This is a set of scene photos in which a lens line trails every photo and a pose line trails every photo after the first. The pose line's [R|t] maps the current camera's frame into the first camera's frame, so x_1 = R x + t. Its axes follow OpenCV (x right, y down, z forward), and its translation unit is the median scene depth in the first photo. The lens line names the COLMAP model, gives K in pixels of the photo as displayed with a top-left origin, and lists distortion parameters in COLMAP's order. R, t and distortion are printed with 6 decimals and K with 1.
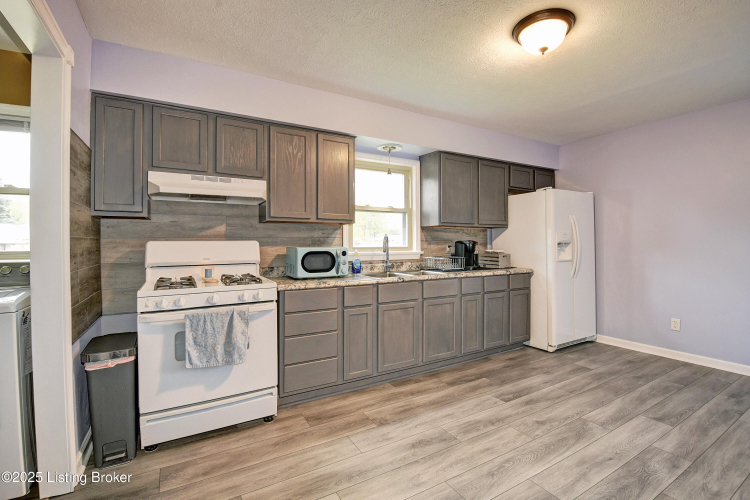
lens RADIAL K [[342.2, 0, 375.8], [0, 342.2, 245.0], [0, 0, 1]] dist [-0.005601, -0.000695]
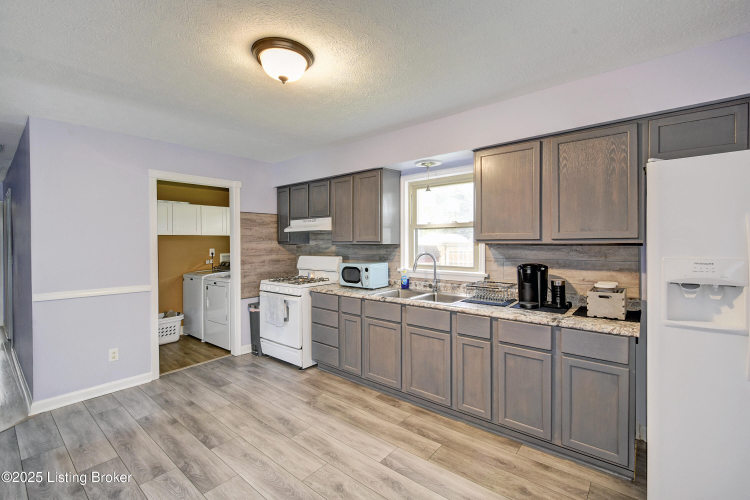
lens RADIAL K [[327.7, 0, 376.6], [0, 327.7, 247.8], [0, 0, 1]] dist [-0.001589, -0.000425]
pose [[0.344271, 0.015604, -0.938741, 1.234005], [0.000383, 0.999859, 0.016760, -0.089200], [0.938870, -0.006130, 0.344216, 0.785855]]
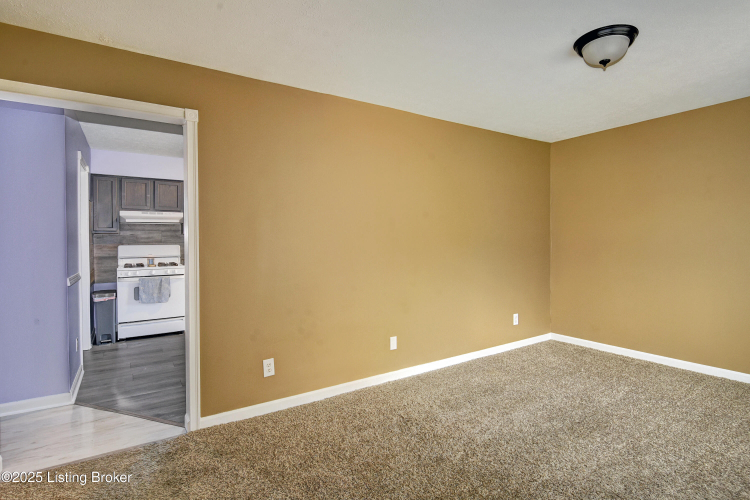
lens RADIAL K [[380.8, 0, 373.4], [0, 380.8, 246.9], [0, 0, 1]] dist [0.003697, -0.000705]
pose [[0.999251, -0.002628, 0.038603, 0.720608], [0.002069, 0.999892, 0.014519, -0.030978], [-0.038637, -0.014428, 0.999149, -1.268324]]
